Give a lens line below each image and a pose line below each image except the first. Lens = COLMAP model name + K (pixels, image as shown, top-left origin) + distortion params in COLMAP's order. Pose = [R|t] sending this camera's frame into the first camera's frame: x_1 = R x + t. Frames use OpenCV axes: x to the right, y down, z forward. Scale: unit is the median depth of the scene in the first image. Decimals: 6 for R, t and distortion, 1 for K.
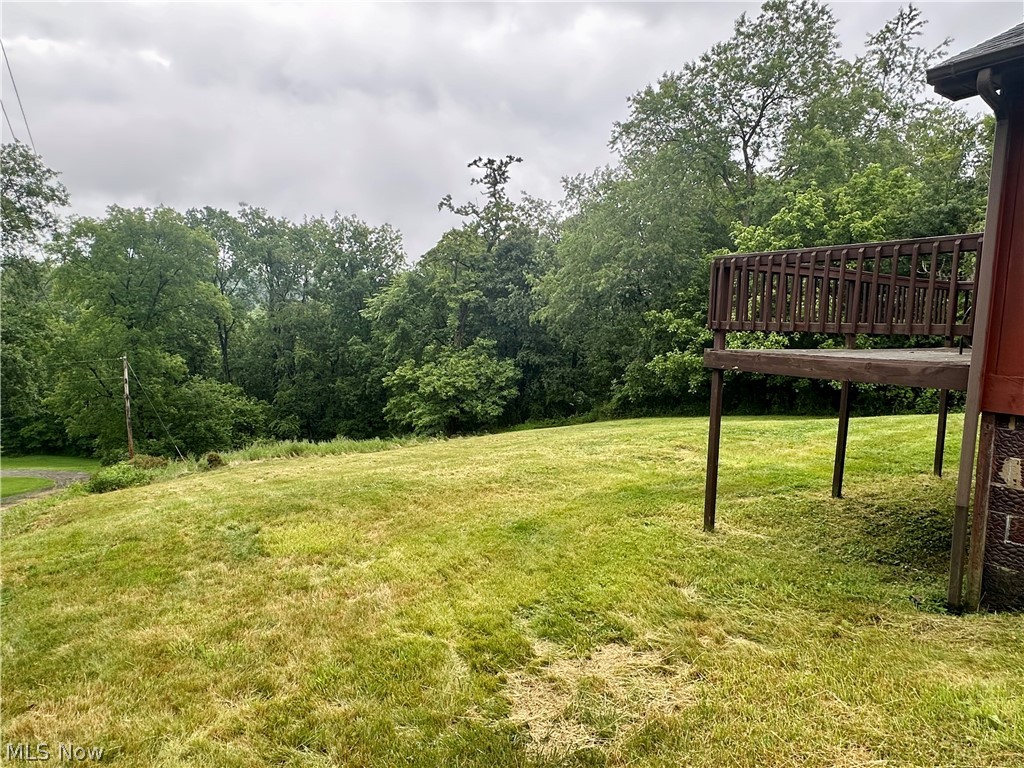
lens RADIAL K [[640.6, 0, 514.0], [0, 640.6, 381.7], [0, 0, 1]] dist [0.000002, 0.000063]
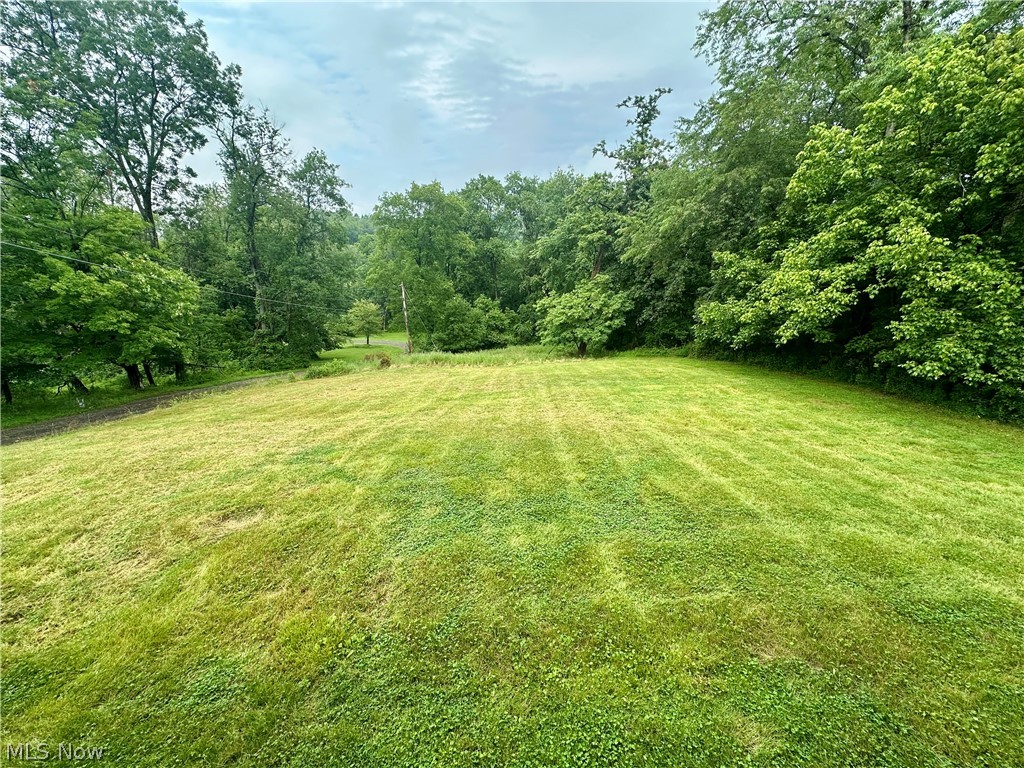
lens RADIAL K [[408.2, 0, 510.1], [0, 408.2, 386.9], [0, 0, 1]] dist [0.002406, 0.000292]
pose [[0.847019, 0.139632, -0.512896, 0.198354], [-0.011553, 0.969491, 0.244856, -0.043027], [0.531437, -0.201472, 0.822790, 0.229093]]
